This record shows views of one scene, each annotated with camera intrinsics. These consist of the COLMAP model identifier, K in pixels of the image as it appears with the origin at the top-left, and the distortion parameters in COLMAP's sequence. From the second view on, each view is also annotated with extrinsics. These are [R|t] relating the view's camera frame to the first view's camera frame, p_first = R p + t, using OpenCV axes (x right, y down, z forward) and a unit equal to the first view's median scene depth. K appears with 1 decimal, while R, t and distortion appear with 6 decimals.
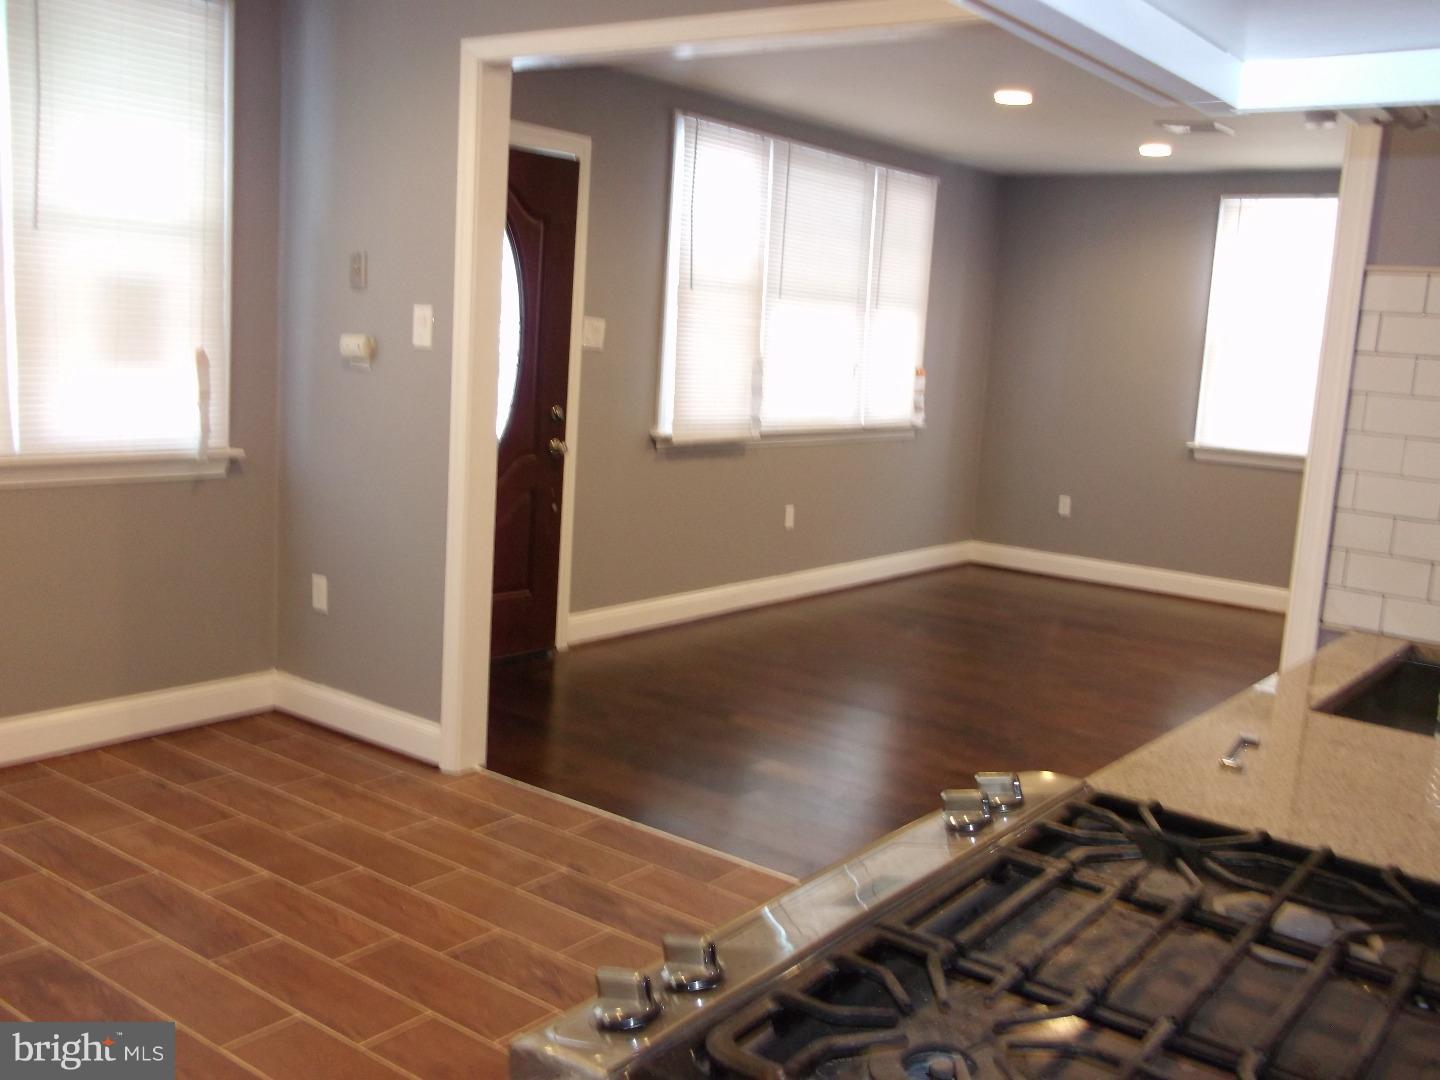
lens RADIAL K [[1366.5, 0, 722.5], [0, 1366.5, 540.1], [0, 0, 1]] dist [0.006207, 0.000000]
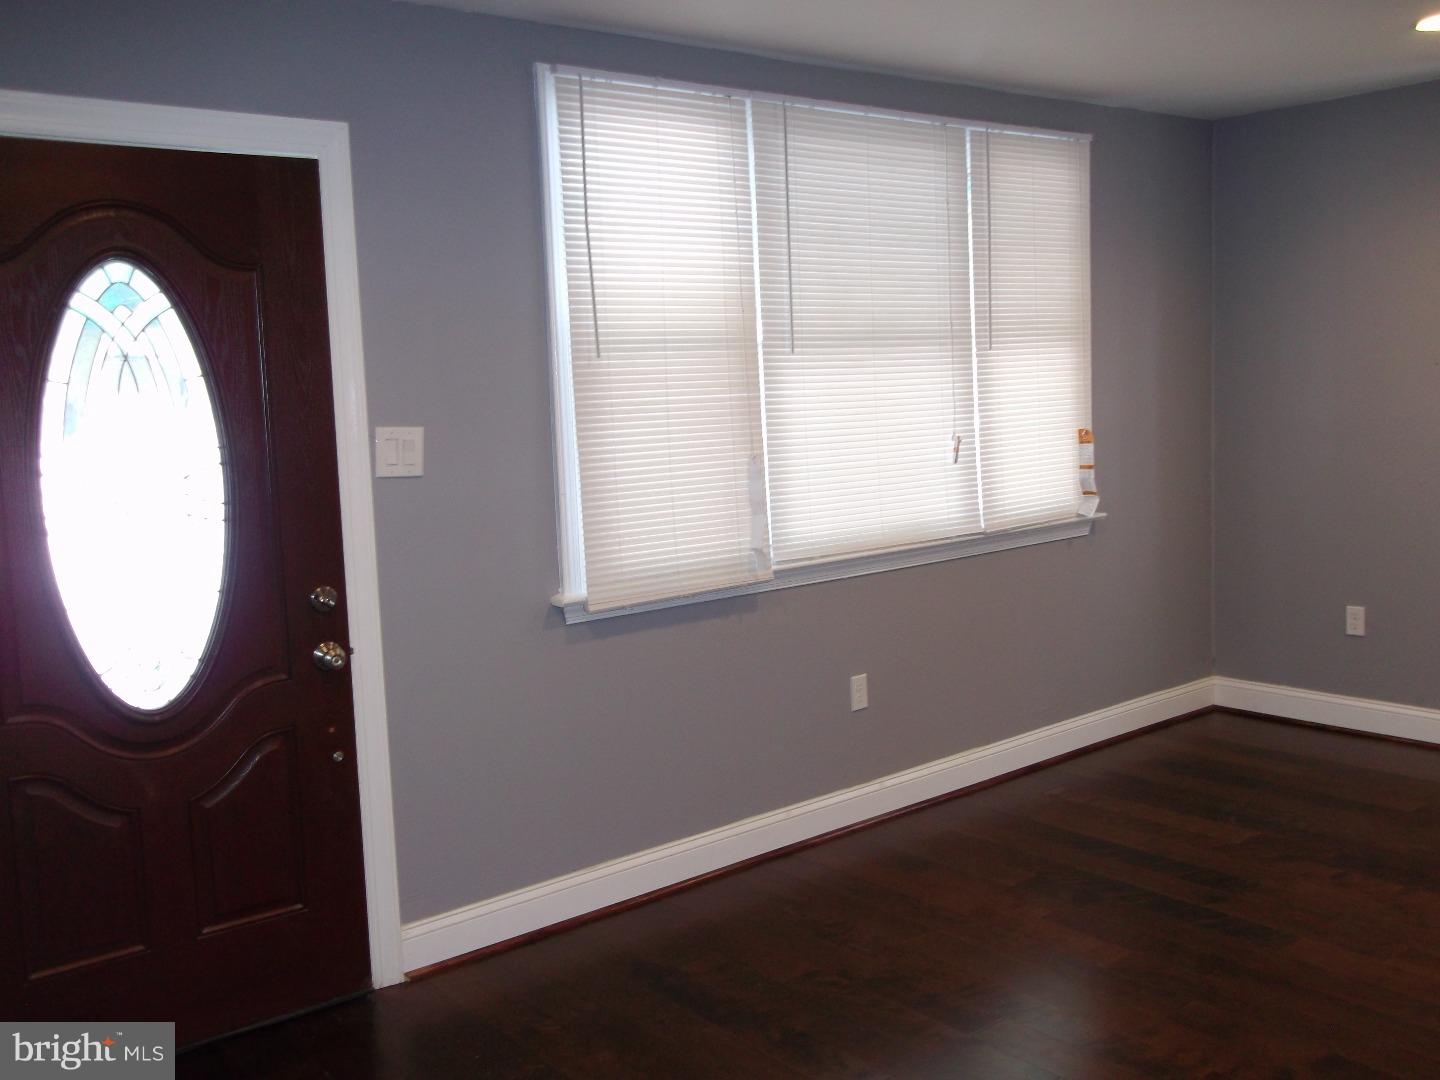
lens RADIAL K [[1366.5, 0, 718.1], [0, 1366.5, 527.6], [0, 0, 1]] dist [0.006207, 0.000000]
pose [[0.968433, -0.067883, -0.239852, 0.153995], [0.058856, 0.997269, -0.044606, -0.073465], [0.242225, 0.029081, 0.969784, 0.403566]]
